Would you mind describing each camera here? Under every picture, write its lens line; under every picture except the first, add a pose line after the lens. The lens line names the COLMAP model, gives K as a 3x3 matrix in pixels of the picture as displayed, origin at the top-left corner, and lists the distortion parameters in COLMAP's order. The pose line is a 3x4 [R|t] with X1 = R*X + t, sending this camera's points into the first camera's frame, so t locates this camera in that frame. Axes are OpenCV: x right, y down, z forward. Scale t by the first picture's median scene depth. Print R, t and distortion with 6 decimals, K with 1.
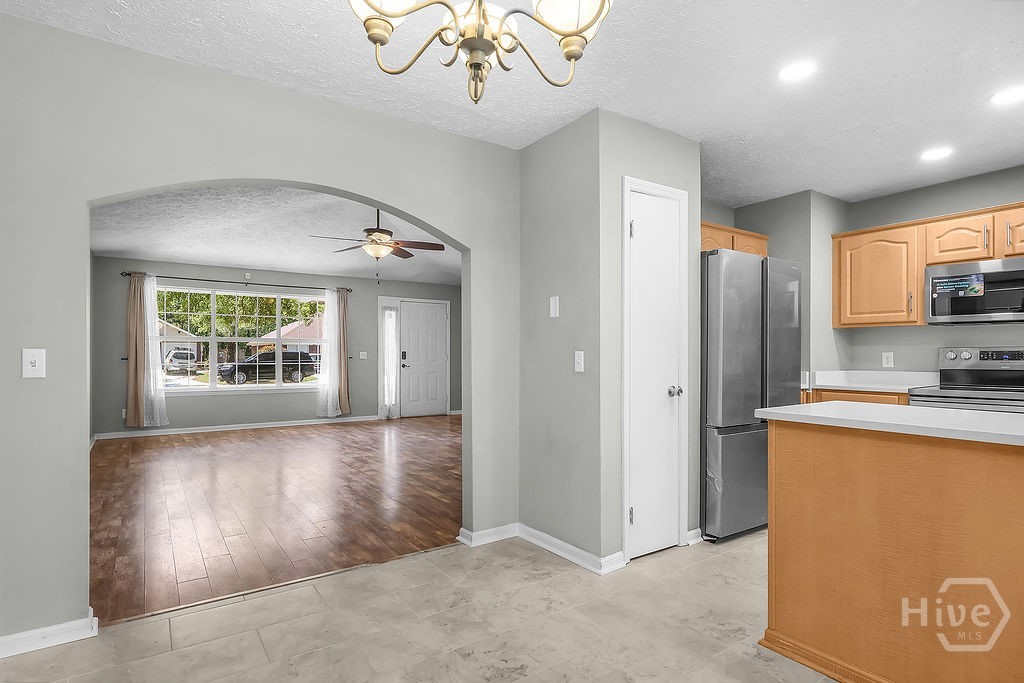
lens RADIAL K [[532.0, 0, 508.9], [0, 532.0, 343.2], [0, 0, 1]] dist [0.000686, 0.000515]
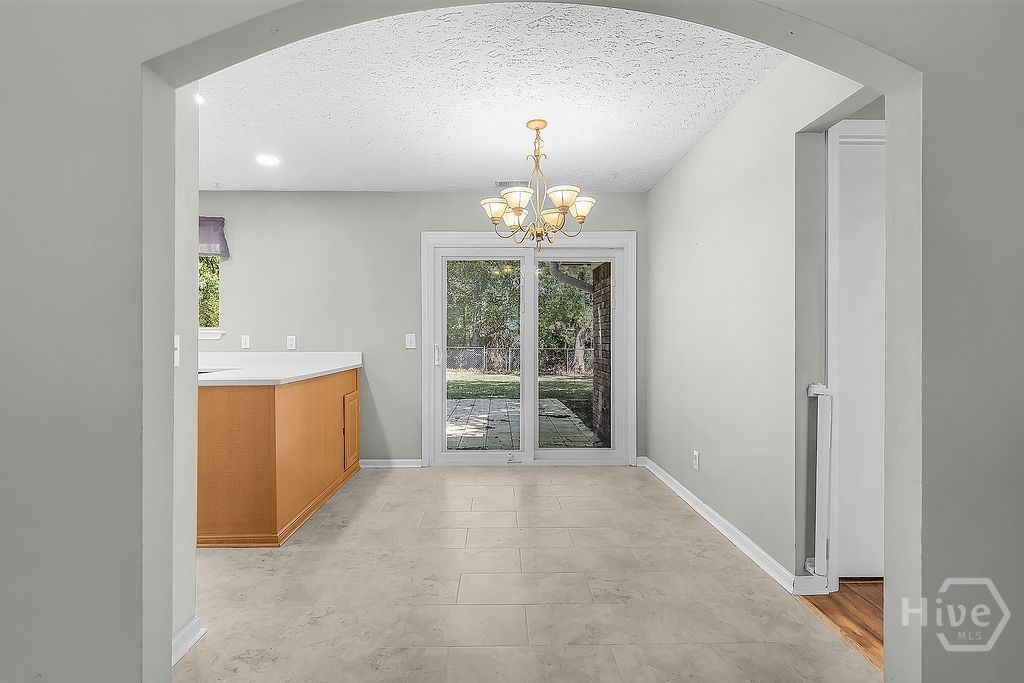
lens RADIAL K [[532.0, 0, 508.9], [0, 532.0, 343.2], [0, 0, 1]] dist [0.000686, 0.000515]
pose [[-0.839035, -0.001622, 0.544076, -0.197170], [-0.006590, 0.999952, -0.007182, 0.009834], [-0.544038, -0.009611, -0.839006, 0.462428]]
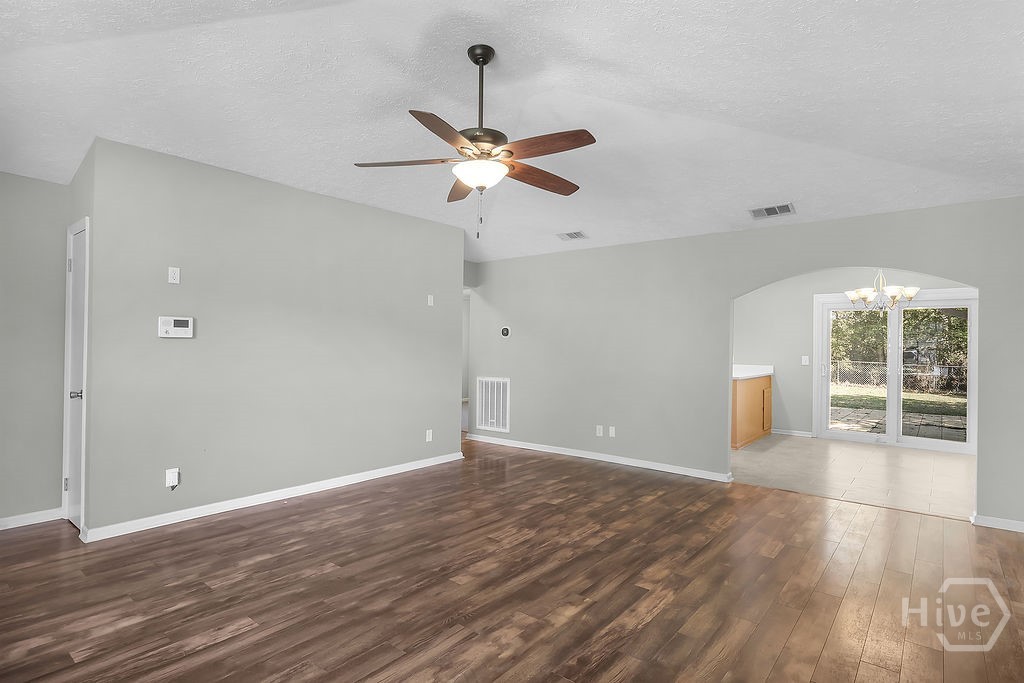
lens RADIAL K [[532.0, 0, 508.9], [0, 532.0, 343.2], [0, 0, 1]] dist [0.000686, 0.000515]
pose [[-0.262204, 0.001719, 0.965011, -0.550892], [-0.030964, 0.999469, -0.010193, 0.000147], [-0.964516, -0.032553, -0.262012, 0.779136]]
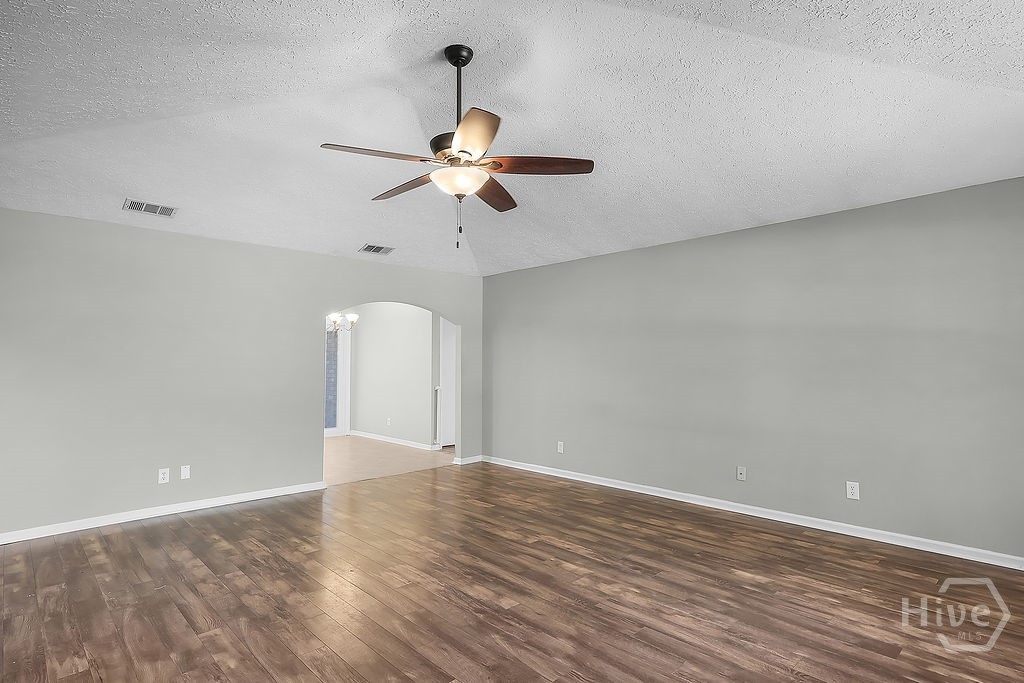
lens RADIAL K [[532.0, 0, 508.9], [0, 532.0, 343.2], [0, 0, 1]] dist [0.000686, 0.000515]
pose [[-0.987567, -0.004428, -0.157136, -0.159860], [0.004440, 0.998419, -0.056041, 0.005517], [0.157135, -0.056042, -0.985986, 1.051773]]
